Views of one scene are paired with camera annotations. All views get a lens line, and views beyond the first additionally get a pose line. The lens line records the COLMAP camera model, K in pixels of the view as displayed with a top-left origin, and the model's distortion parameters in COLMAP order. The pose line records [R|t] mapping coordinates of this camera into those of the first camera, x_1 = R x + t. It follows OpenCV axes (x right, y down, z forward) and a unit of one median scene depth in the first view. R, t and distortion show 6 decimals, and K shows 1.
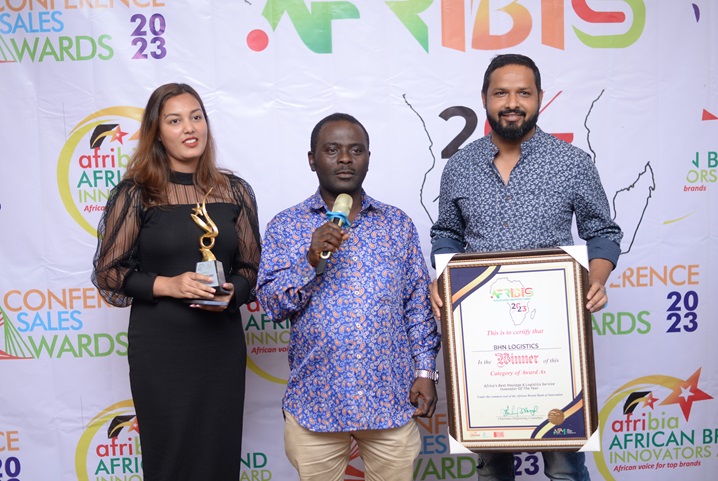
lens RADIAL K [[1065.9, 0, 362.7], [0, 1065.9, 240.0], [0, 0, 1]] dist [-0.097971, 0.000000]
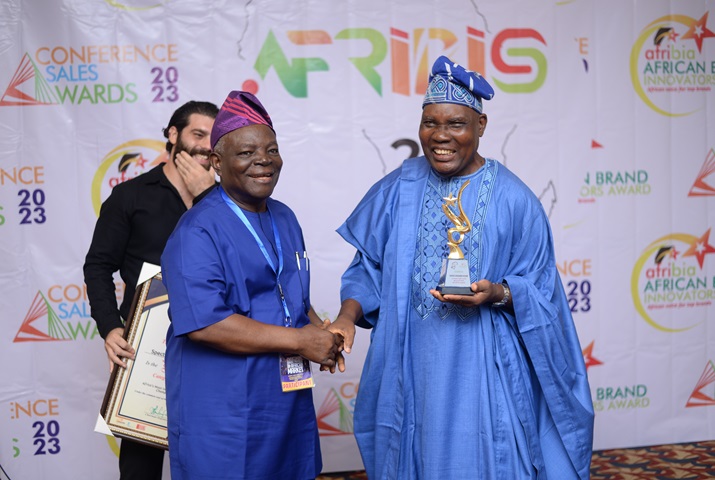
lens RADIAL K [[1061.5, 0, 354.4], [0, 1061.5, 245.9], [0, 0, 1]] dist [-0.097971, 0.000000]
pose [[0.996861, -0.010713, 0.078443, -0.076027], [0.012562, 0.999654, -0.023113, 0.034801], [-0.078168, 0.024026, 0.996651, -0.284280]]
